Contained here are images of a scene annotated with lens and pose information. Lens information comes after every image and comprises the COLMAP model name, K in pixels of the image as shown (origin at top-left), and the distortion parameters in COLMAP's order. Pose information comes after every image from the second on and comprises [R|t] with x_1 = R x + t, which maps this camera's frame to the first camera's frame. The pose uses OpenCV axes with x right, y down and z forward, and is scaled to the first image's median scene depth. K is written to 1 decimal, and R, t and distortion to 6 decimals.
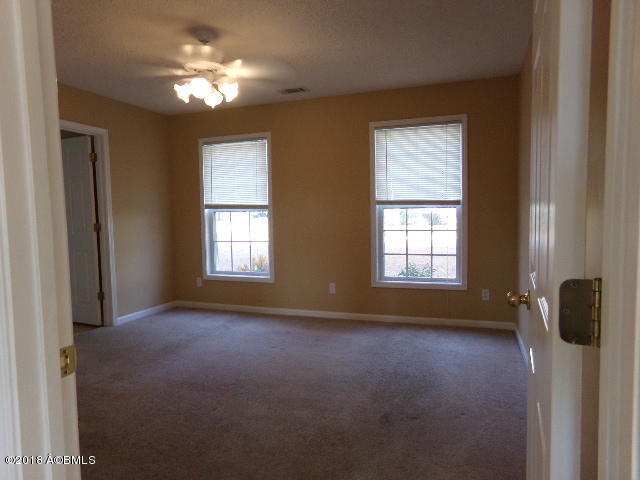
lens RADIAL K [[428.1, 0, 316.9], [0, 428.1, 242.8], [0, 0, 1]] dist [0.000709, 0.001607]
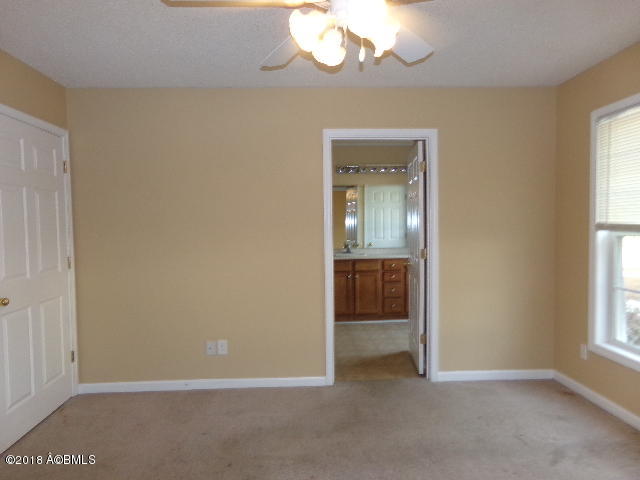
lens RADIAL K [[428.1, 0, 316.9], [0, 428.1, 242.8], [0, 0, 1]] dist [0.000709, 0.001607]
pose [[0.377846, 0.048032, -0.924622, 0.145866], [-0.061961, 0.997726, 0.026510, -0.060302], [0.923793, 0.047274, 0.379963, 0.473932]]
